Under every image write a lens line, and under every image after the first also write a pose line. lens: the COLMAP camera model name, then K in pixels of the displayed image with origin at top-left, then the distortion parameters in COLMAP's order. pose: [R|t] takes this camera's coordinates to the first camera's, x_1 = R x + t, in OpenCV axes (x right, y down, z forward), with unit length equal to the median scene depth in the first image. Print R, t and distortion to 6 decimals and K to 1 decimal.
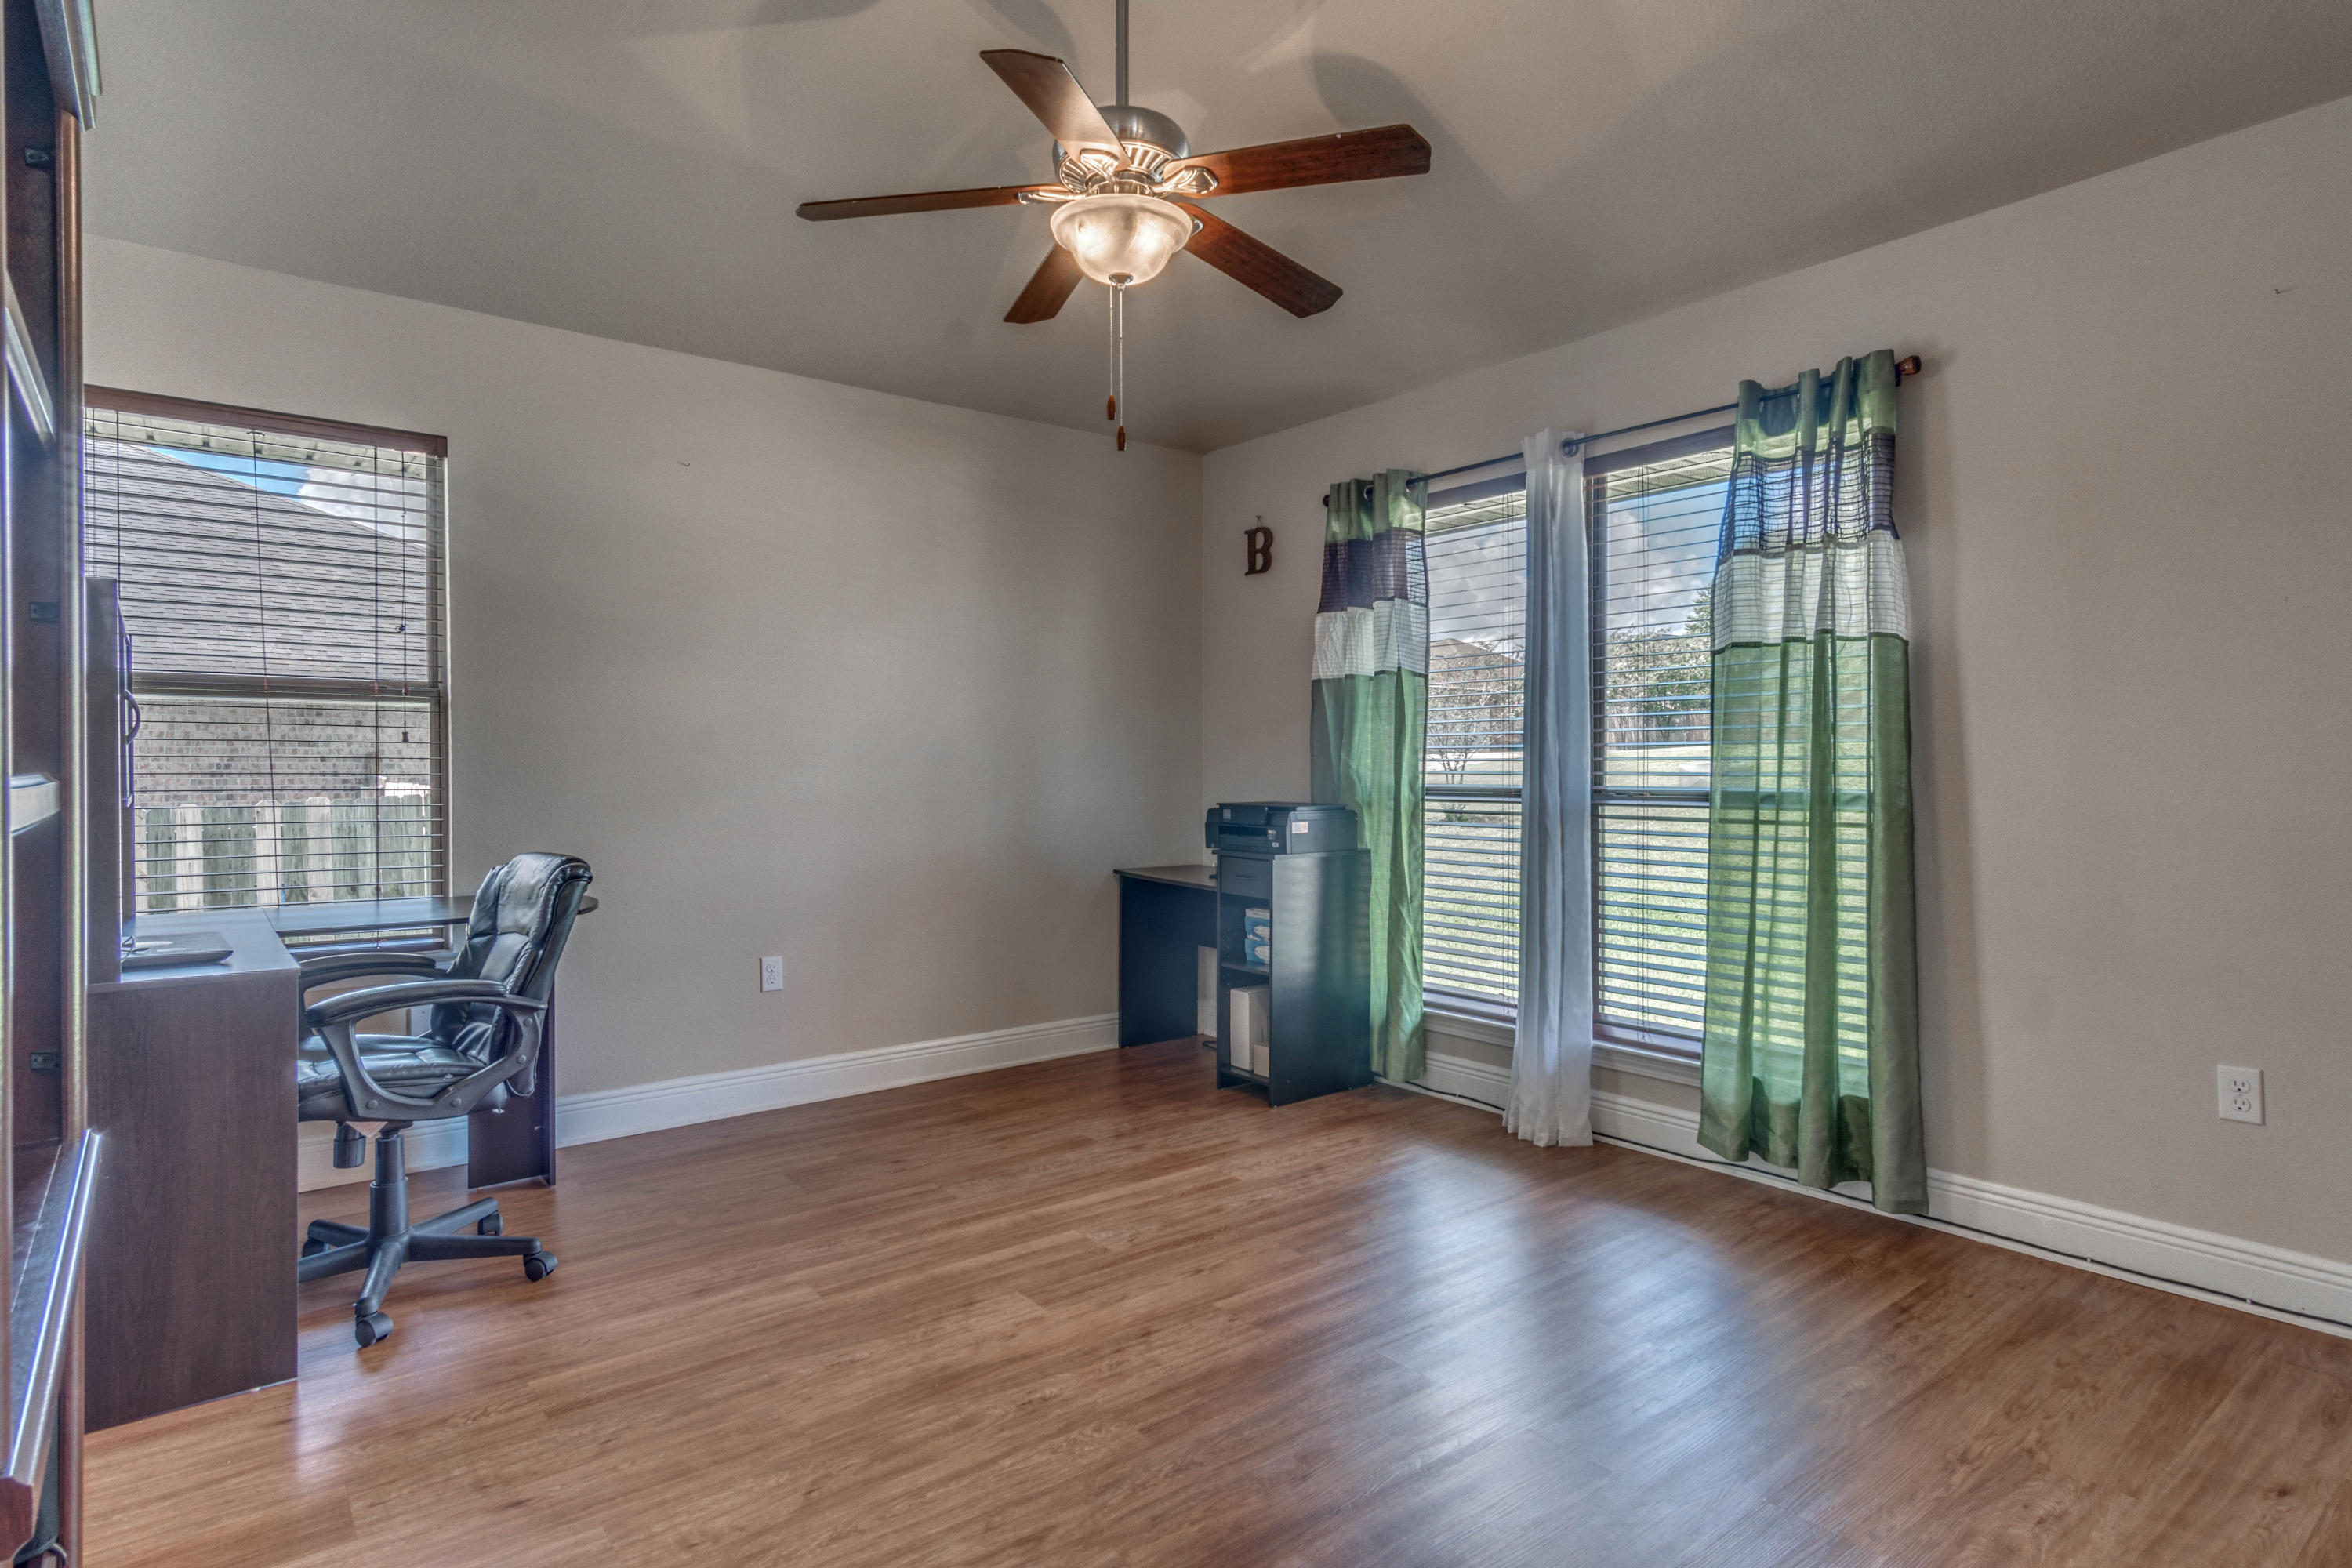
lens RADIAL K [[1262.3, 0, 1244.4], [0, 1262.3, 771.4], [0, 0, 1]] dist [-0.000801, 0.000290]
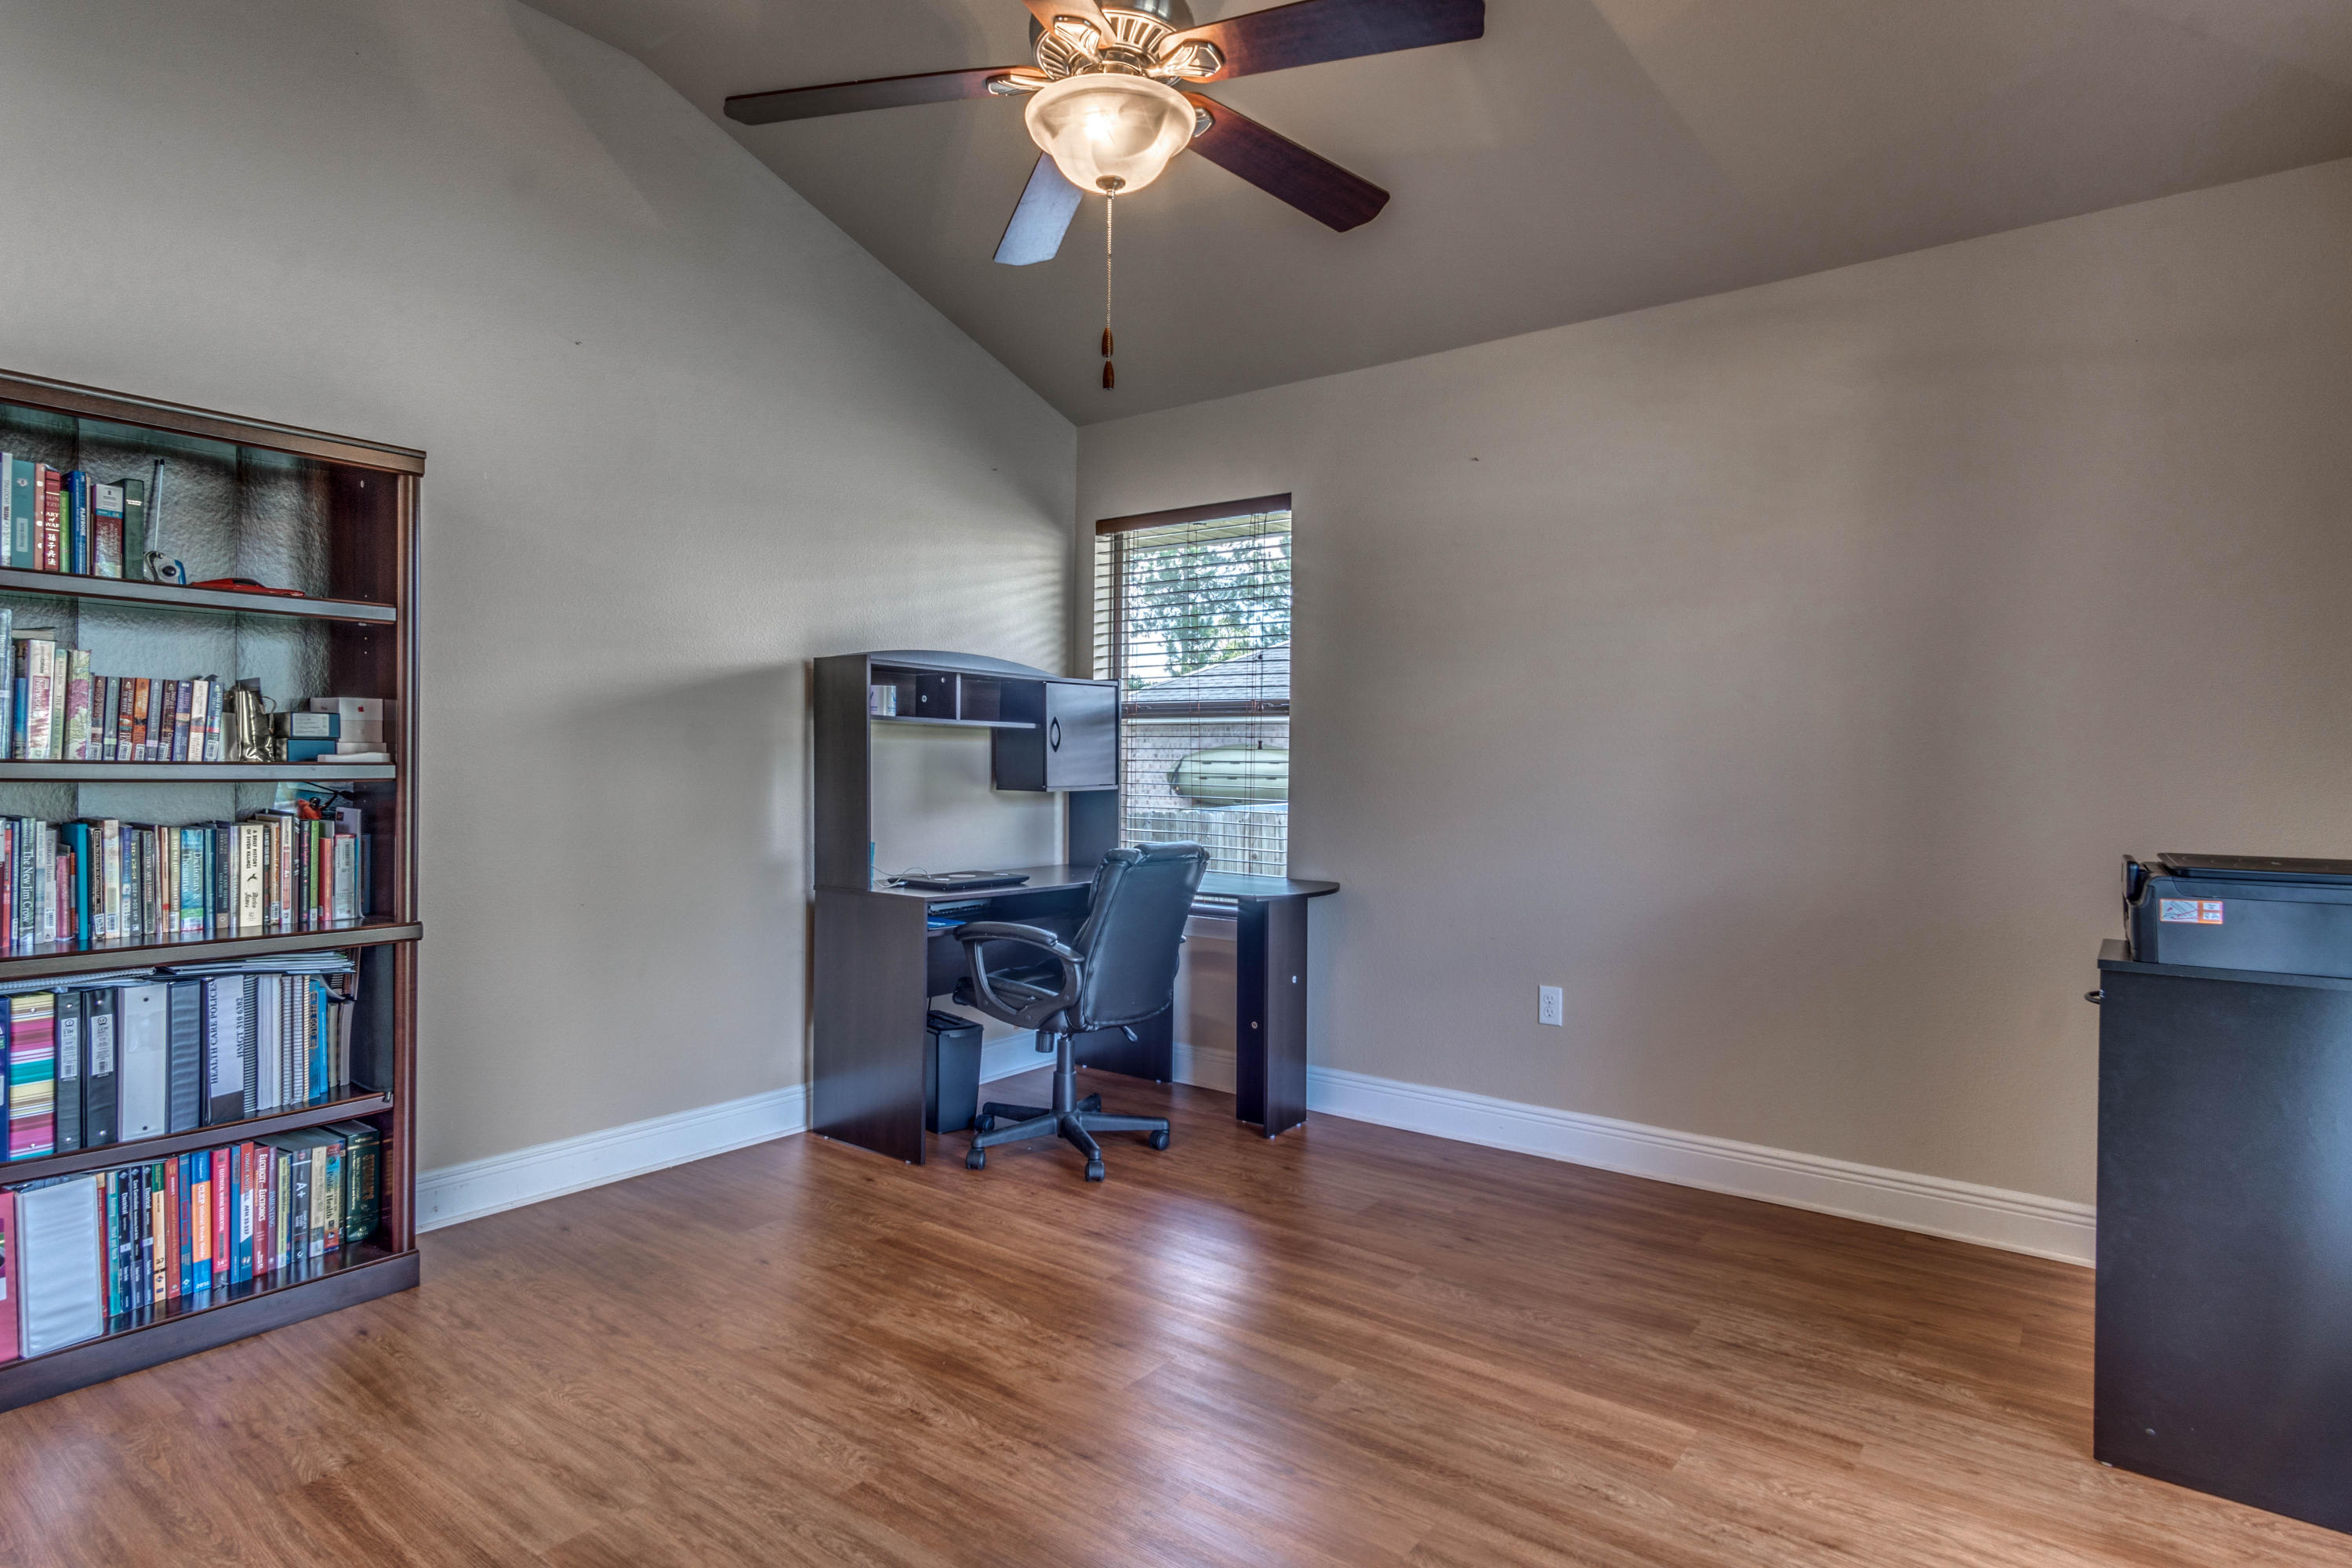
lens RADIAL K [[1324.9, 0, 1176.0], [0, 1324.9, 784.0], [0, 0, 1]] dist [-0.000063, 0.000301]
pose [[0.186405, 0.016977, -0.982326, 0.598661], [-0.018145, 0.999740, 0.013835, -0.005445], [0.982305, 0.015246, 0.186664, 0.685013]]
